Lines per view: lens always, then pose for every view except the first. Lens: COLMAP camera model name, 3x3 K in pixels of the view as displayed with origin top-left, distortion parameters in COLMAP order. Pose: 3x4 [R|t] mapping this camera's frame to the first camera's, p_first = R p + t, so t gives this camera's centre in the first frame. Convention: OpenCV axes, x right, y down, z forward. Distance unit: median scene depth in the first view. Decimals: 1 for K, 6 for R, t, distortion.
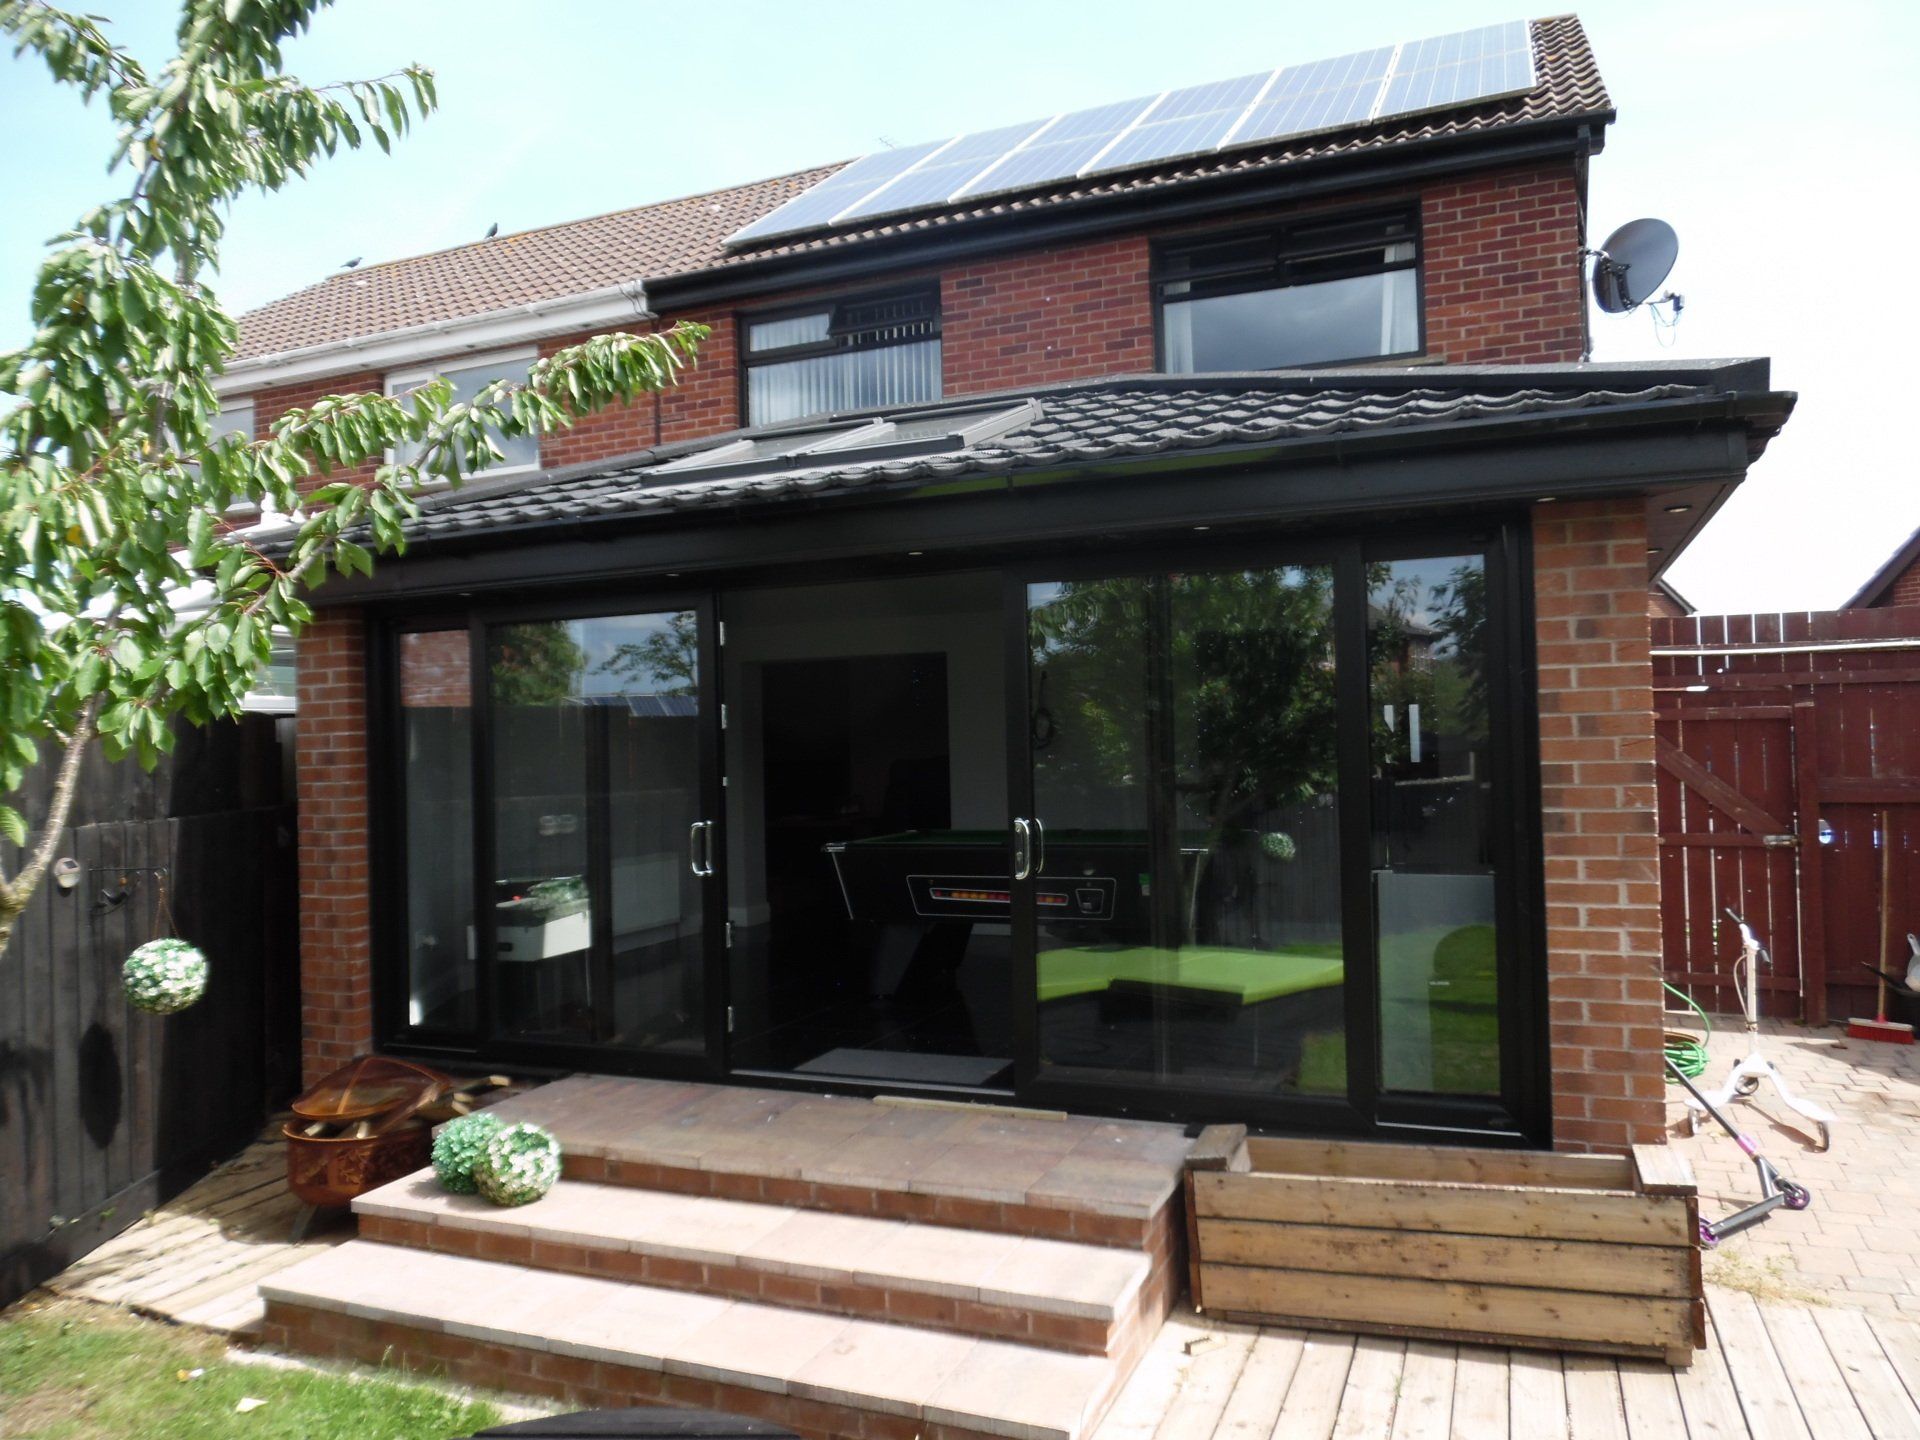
lens RADIAL K [[1368.6, 0, 962.5], [0, 1368.6, 725.8], [0, 0, 1]] dist [-0.022305, 0.009015]
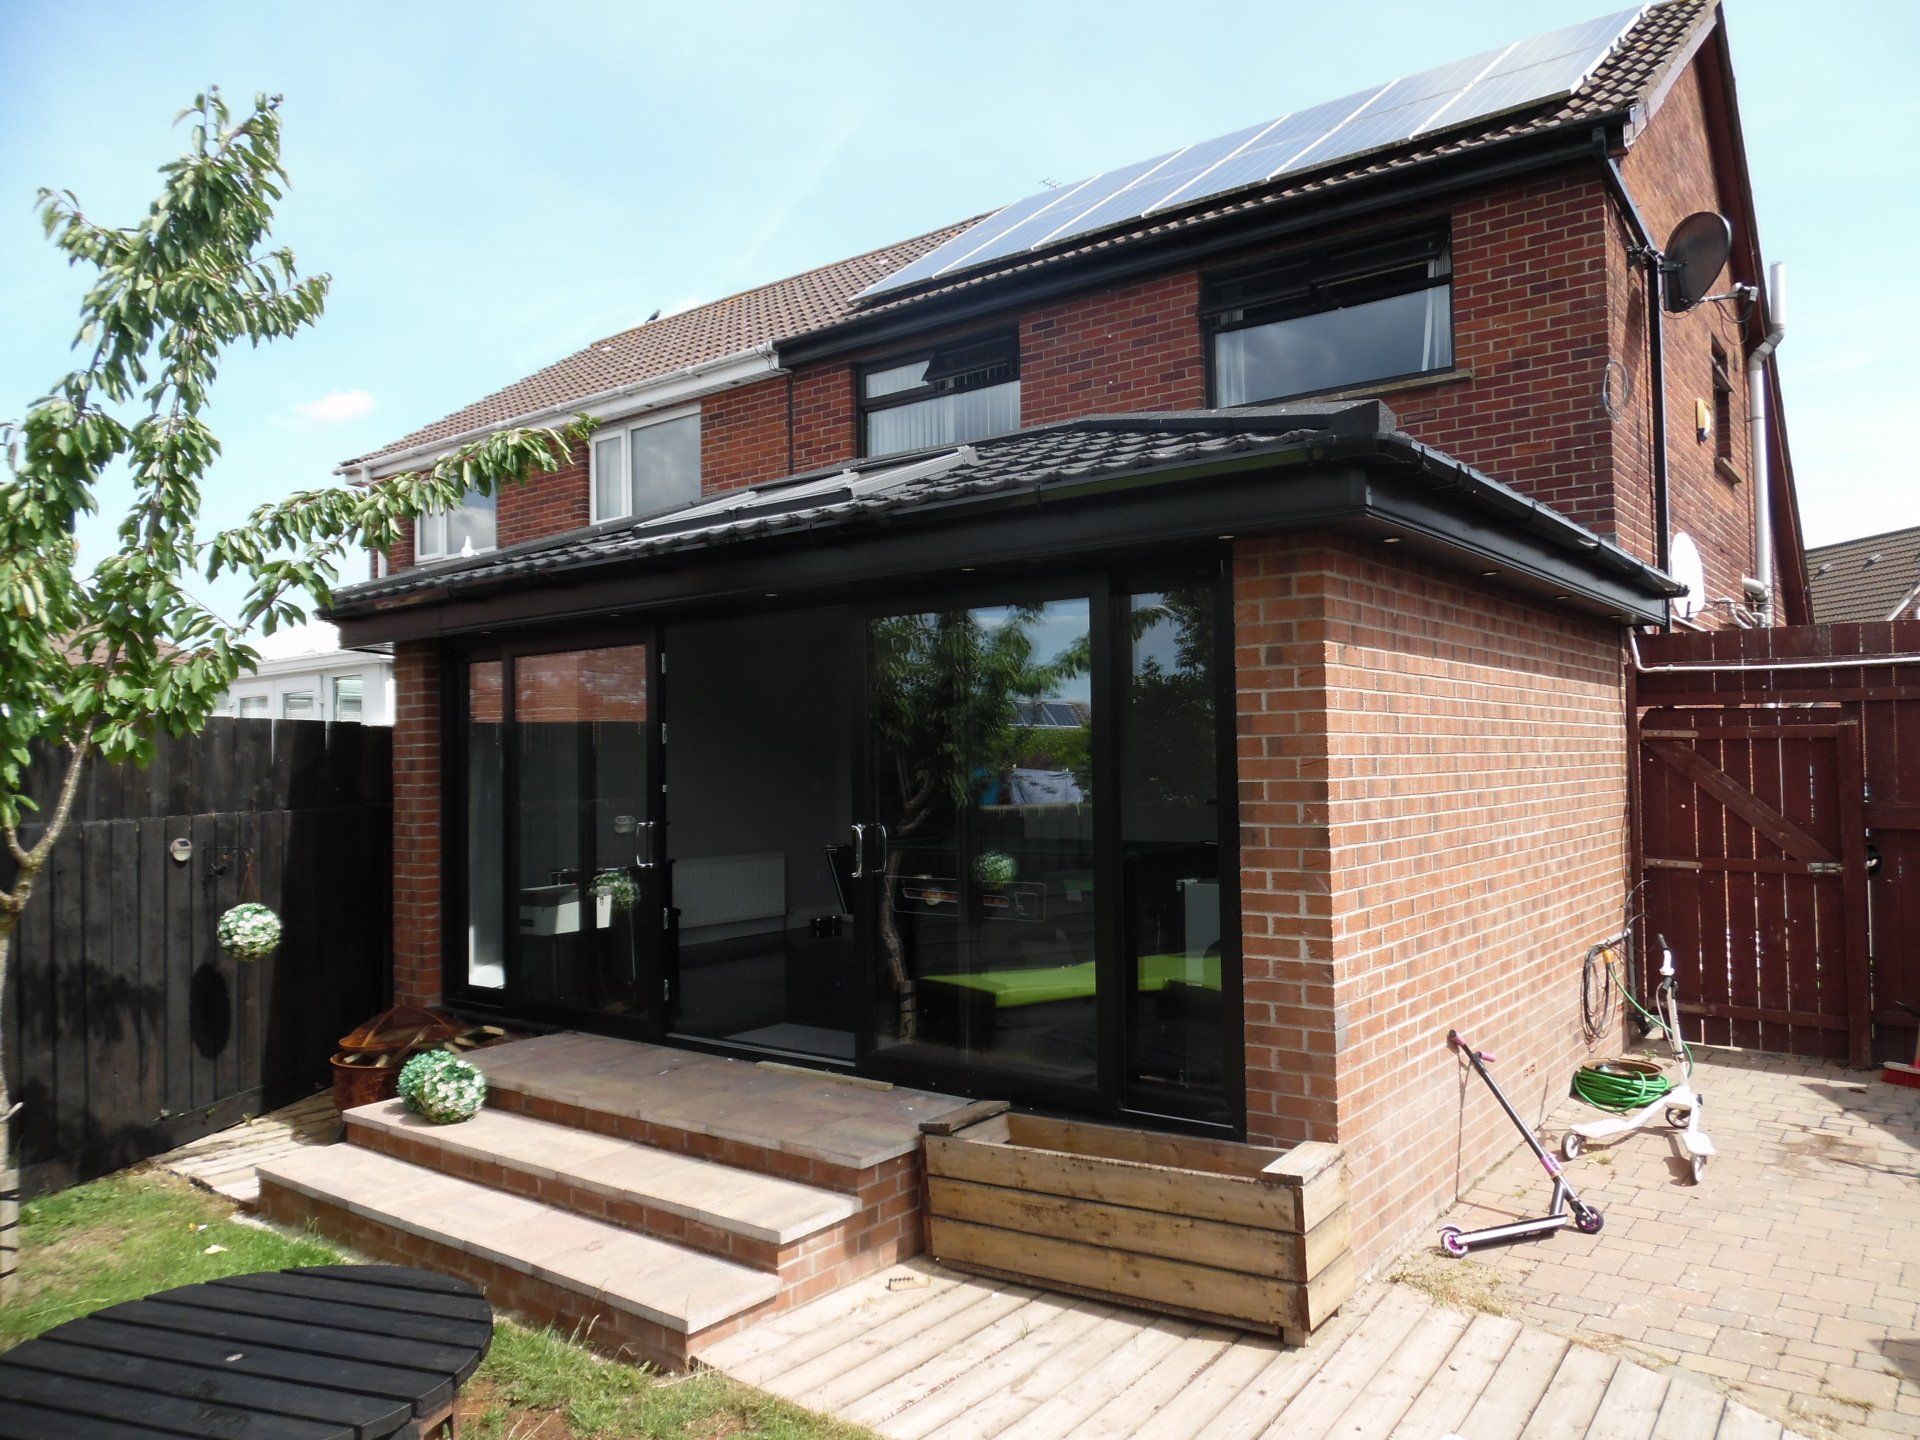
lens RADIAL K [[1368.6, 0, 960.3], [0, 1368.6, 720.2], [0, 0, 1]] dist [-0.022305, 0.009015]
pose [[0.966608, 0.001530, -0.256254, 0.415261], [-0.004589, 0.999925, -0.011337, -0.006152], [0.256217, 0.012135, 0.966543, -0.085536]]
